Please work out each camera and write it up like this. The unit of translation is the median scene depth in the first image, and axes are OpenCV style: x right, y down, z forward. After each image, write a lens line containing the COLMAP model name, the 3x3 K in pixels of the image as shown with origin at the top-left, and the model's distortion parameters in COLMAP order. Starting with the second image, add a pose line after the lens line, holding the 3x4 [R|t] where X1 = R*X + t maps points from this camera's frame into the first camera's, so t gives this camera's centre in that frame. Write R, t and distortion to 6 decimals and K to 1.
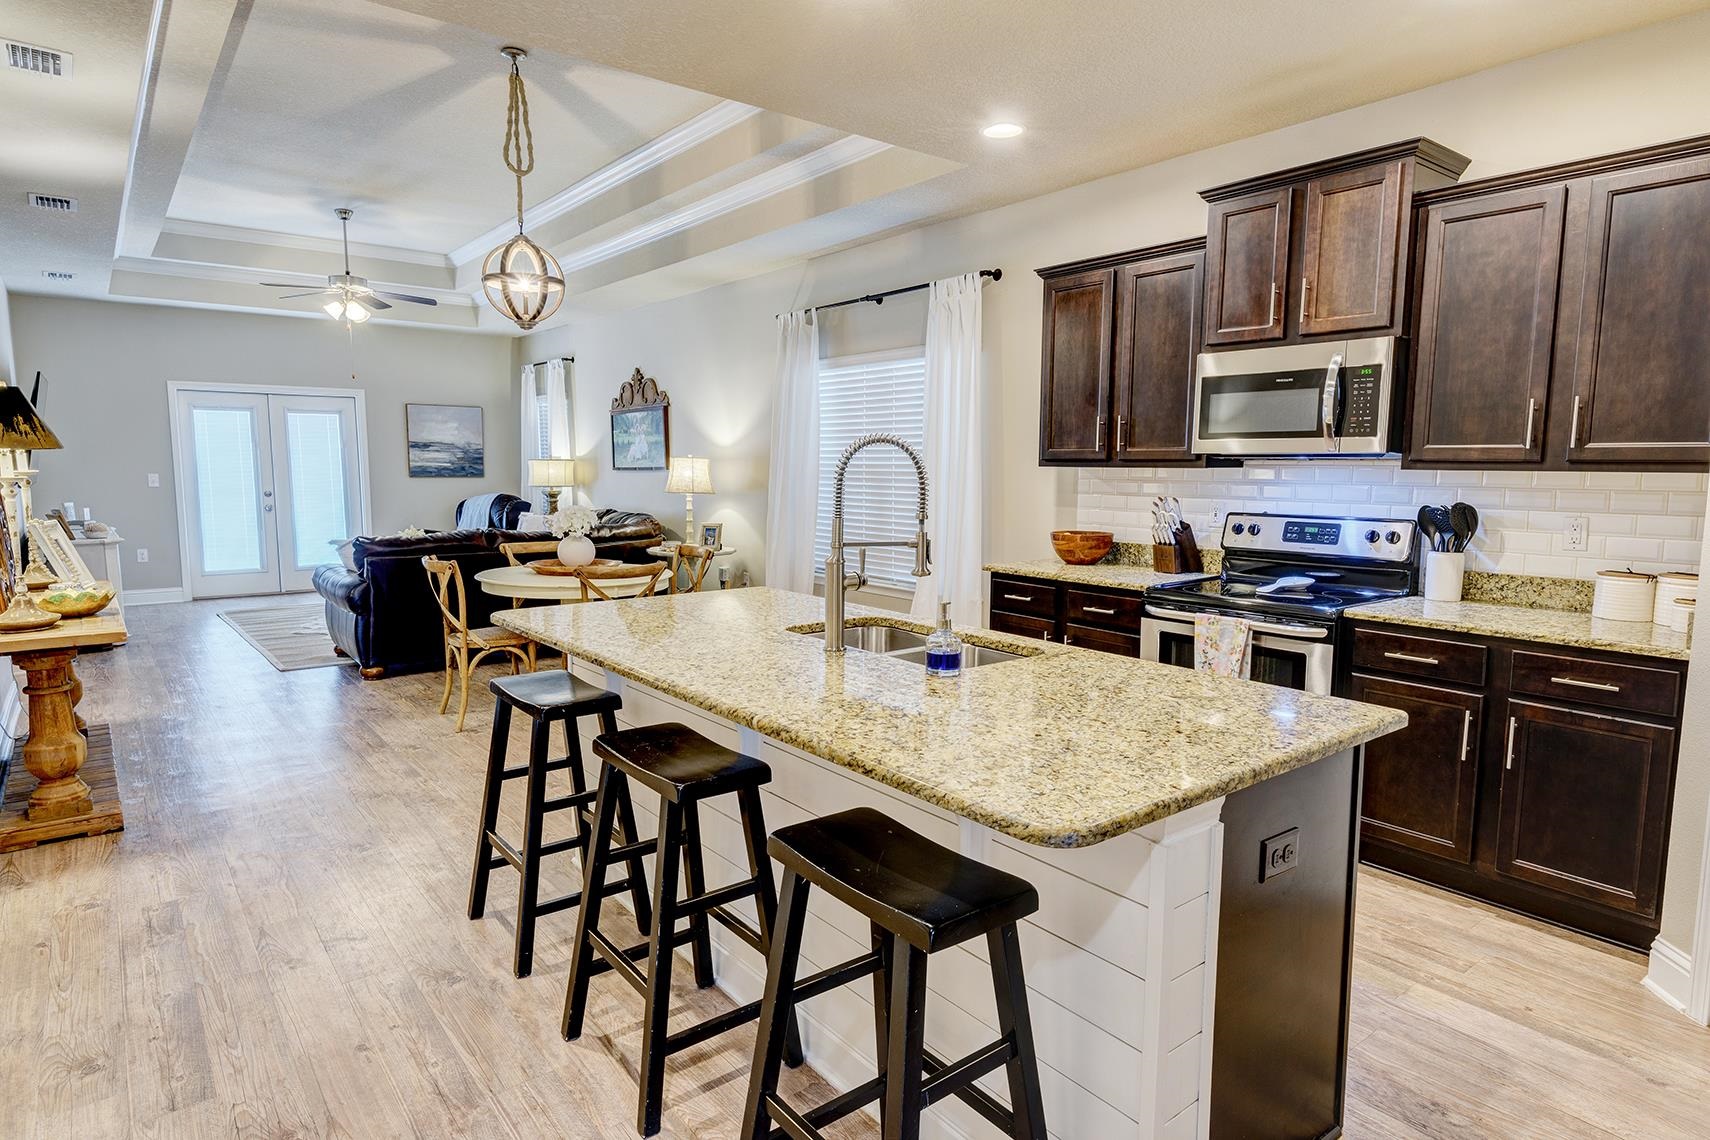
lens RADIAL K [[916.1, 0, 907.9], [0, 916.1, 578.3], [0, 0, 1]] dist [-0.029791, -0.000248]
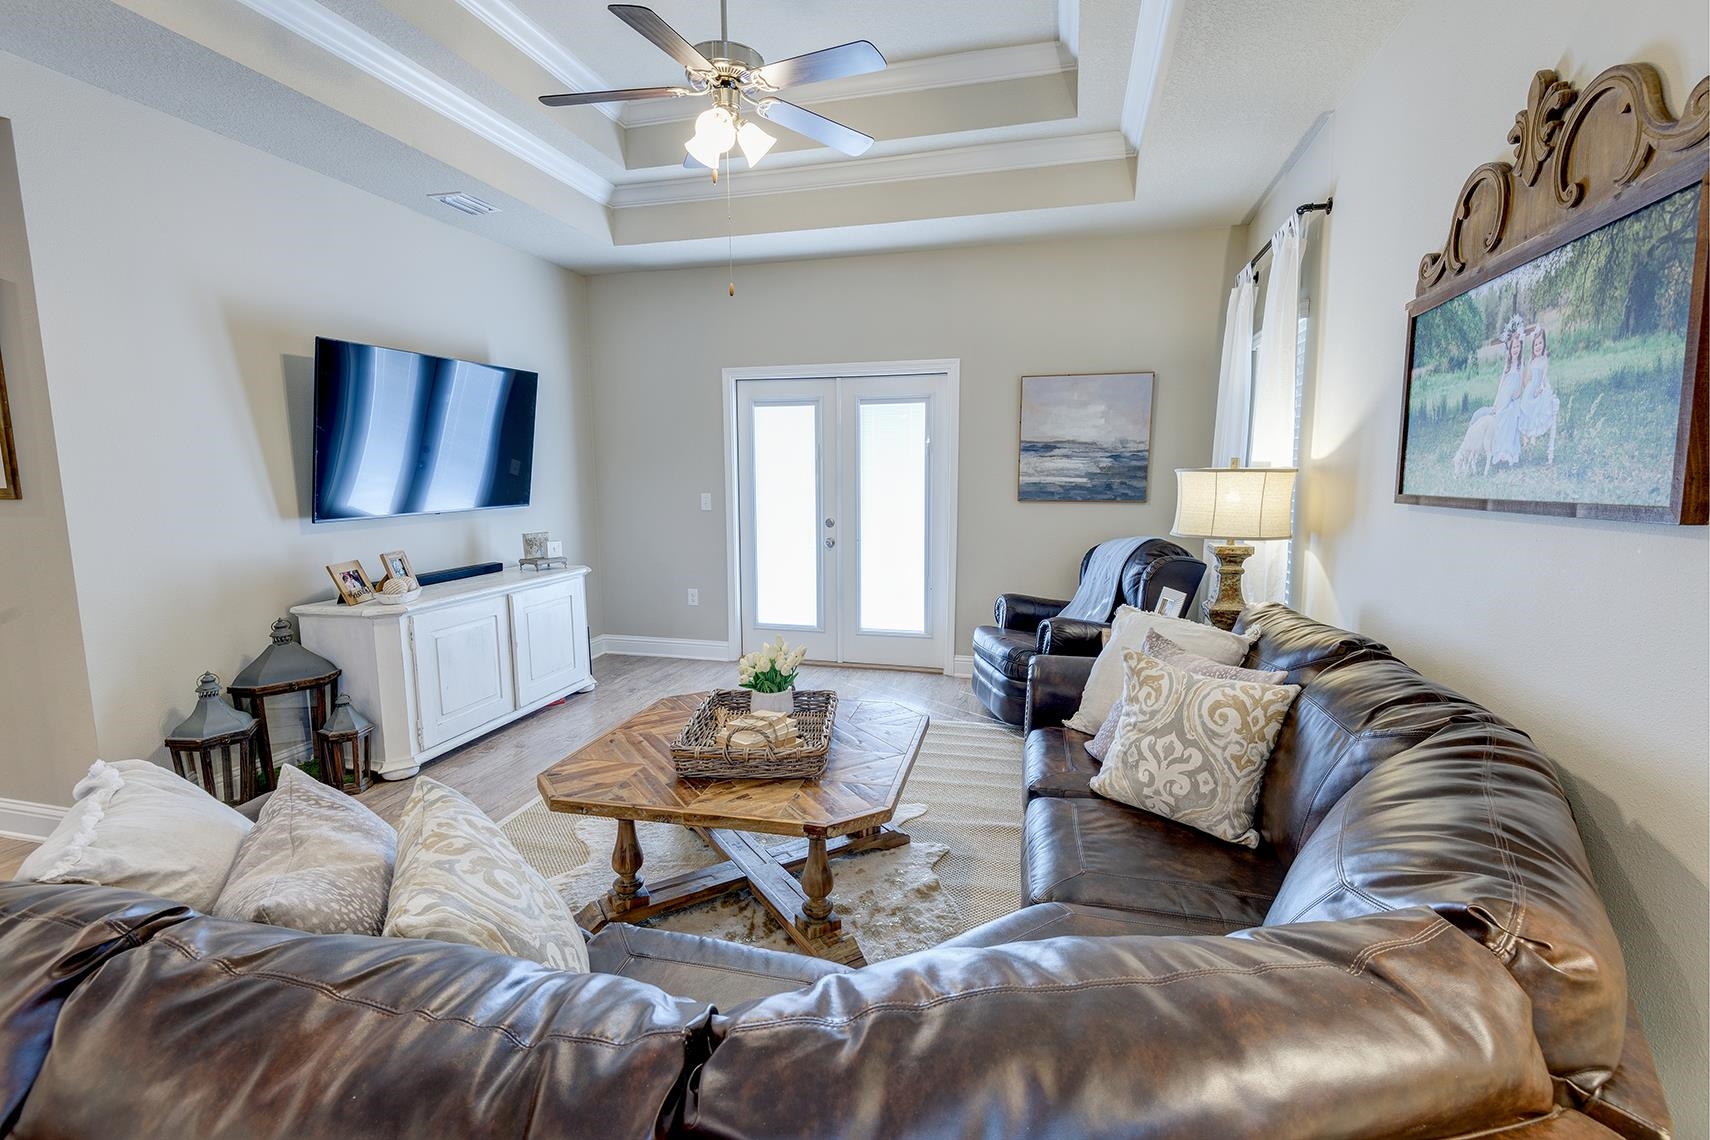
lens RADIAL K [[769.9, 0, 859.6], [0, 769.9, 570.9], [0, 0, 1]] dist [0.032912, -0.019954]
pose [[0.550393, 0.095211, -0.829459, -0.192123], [-0.092658, 0.994305, 0.052650, -0.087428], [0.829748, 0.047878, 0.556081, 0.667053]]
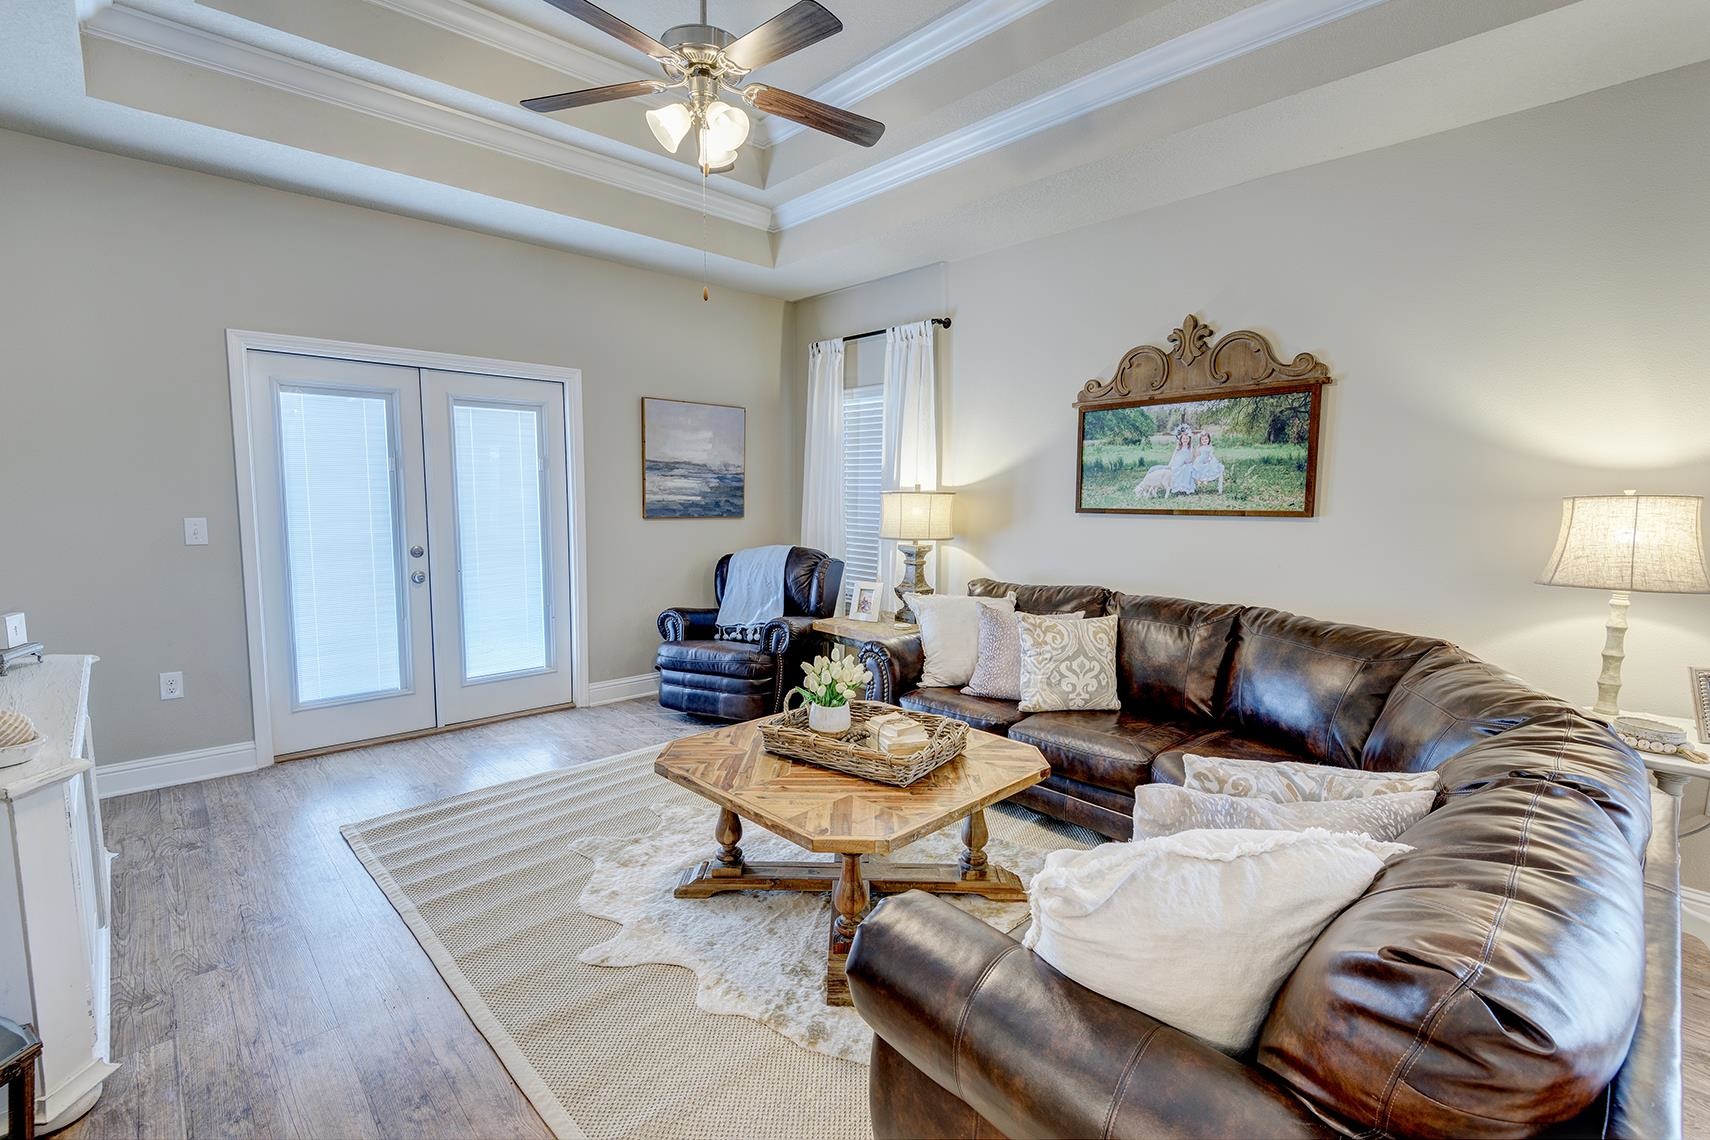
lens RADIAL K [[769.9, 0, 859.6], [0, 769.9, 570.9], [0, 0, 1]] dist [0.032912, -0.019954]
pose [[0.999699, -0.002486, 0.024407, -0.439271], [0.002902, 0.999851, -0.017039, -0.071117], [-0.024361, 0.017105, 0.999557, 0.506528]]
